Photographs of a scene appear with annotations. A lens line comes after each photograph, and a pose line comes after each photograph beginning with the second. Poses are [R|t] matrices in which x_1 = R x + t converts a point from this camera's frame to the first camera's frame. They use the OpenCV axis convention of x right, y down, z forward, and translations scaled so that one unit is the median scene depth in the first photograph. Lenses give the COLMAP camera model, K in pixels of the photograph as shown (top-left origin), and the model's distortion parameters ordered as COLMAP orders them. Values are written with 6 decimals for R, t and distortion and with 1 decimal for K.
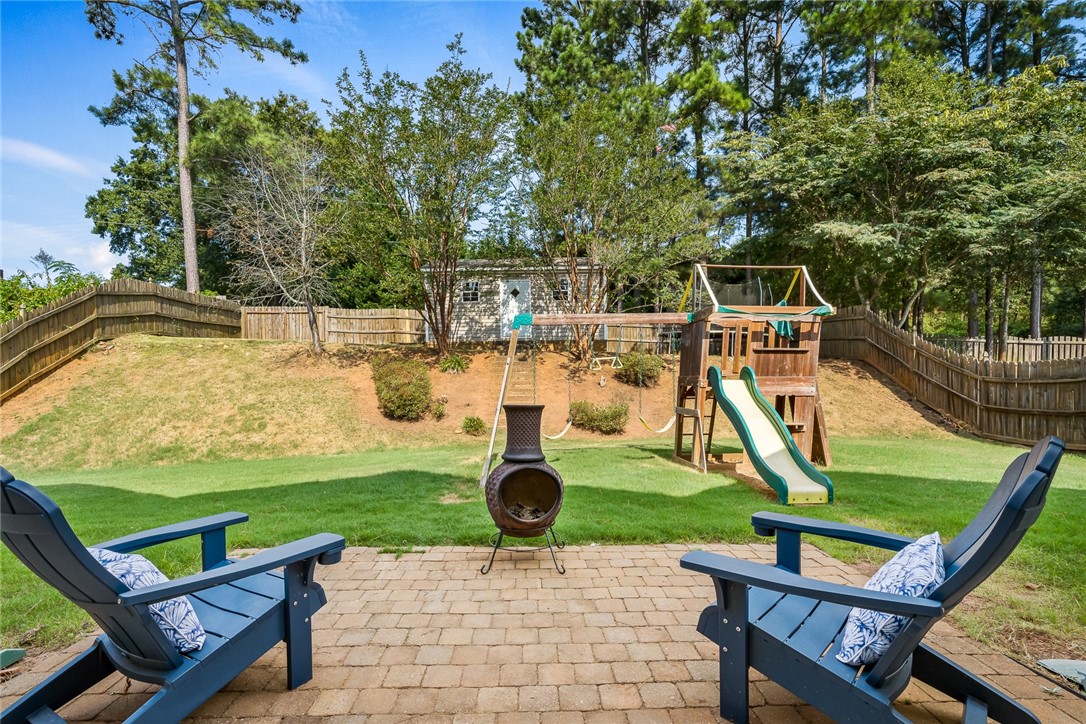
lens RADIAL K [[488.3, 0, 529.3], [0, 488.3, 378.7], [0, 0, 1]] dist [-0.009056, 0.001493]
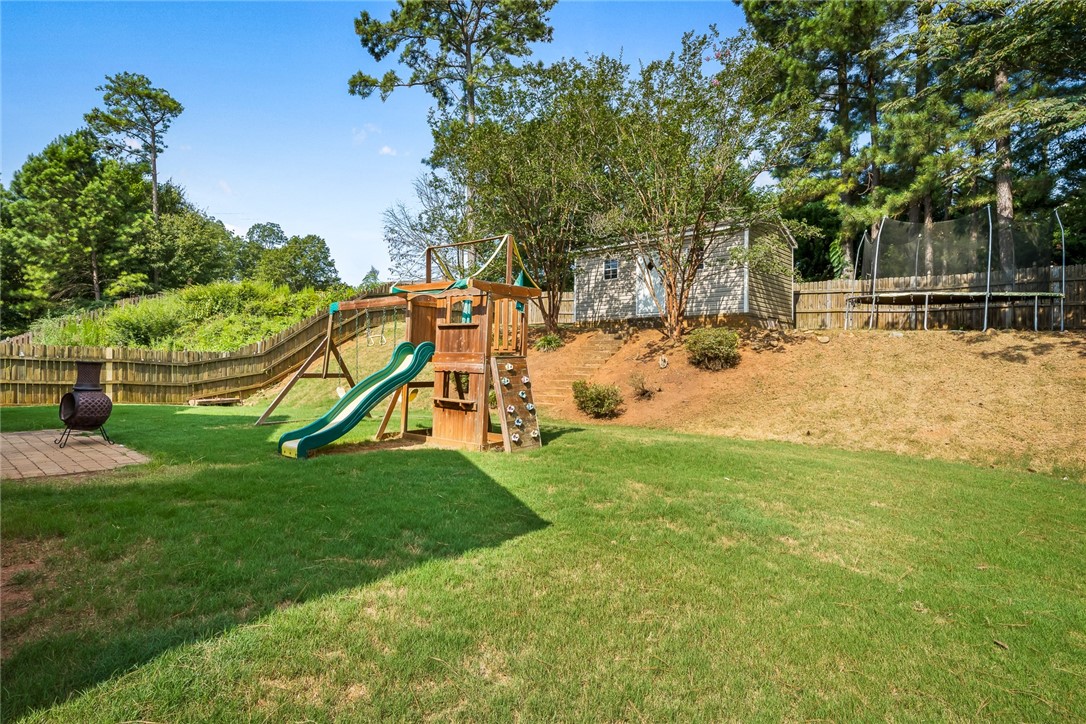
lens RADIAL K [[533.0, 0, 543.3], [0, 533.0, 362.0], [0, 0, 1]] dist [-0.042130, -0.000258]
pose [[0.754995, 0.020146, -0.655421, 0.481447], [-0.018804, 0.999782, 0.009071, 0.000779], [0.655461, 0.005476, 0.755209, 0.107317]]
